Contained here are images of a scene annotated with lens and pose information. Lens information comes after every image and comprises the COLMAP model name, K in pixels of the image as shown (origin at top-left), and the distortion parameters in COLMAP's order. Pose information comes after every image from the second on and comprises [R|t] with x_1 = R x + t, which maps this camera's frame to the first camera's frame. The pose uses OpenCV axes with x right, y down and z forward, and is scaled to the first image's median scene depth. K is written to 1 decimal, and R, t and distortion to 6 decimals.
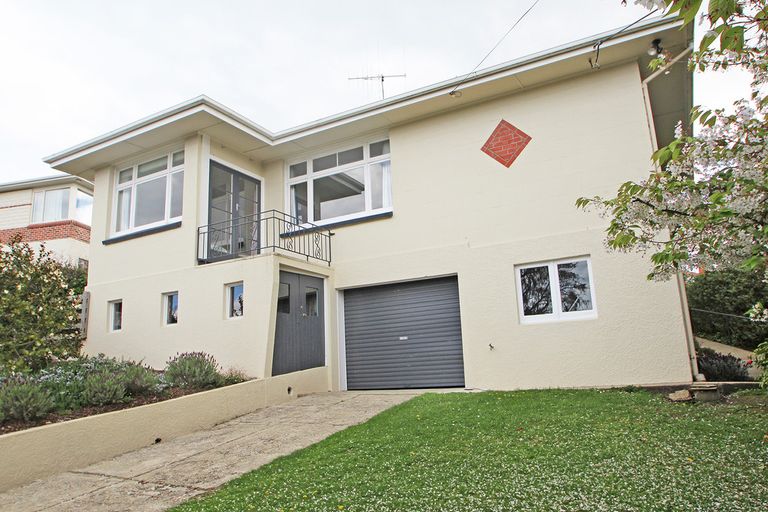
lens RADIAL K [[578.6, 0, 384.0], [0, 578.6, 256.0], [0, 0, 1]] dist [-0.003863, -0.001353]
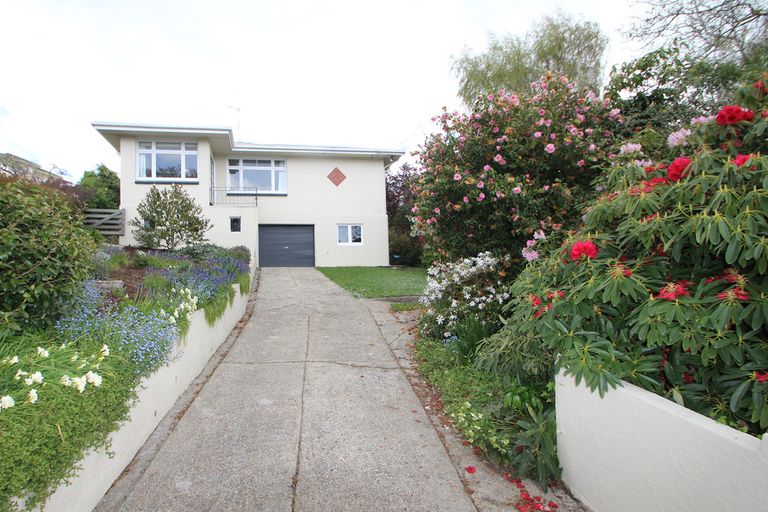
lens RADIAL K [[386.5, 0, 382.6], [0, 386.5, 265.7], [0, 0, 1]] dist [0.000822, 0.000207]
pose [[0.716847, 0.040142, 0.696074, -0.837043], [-0.141814, 0.985867, 0.089192, 0.016104], [-0.682656, -0.162650, 0.712408, -0.450166]]
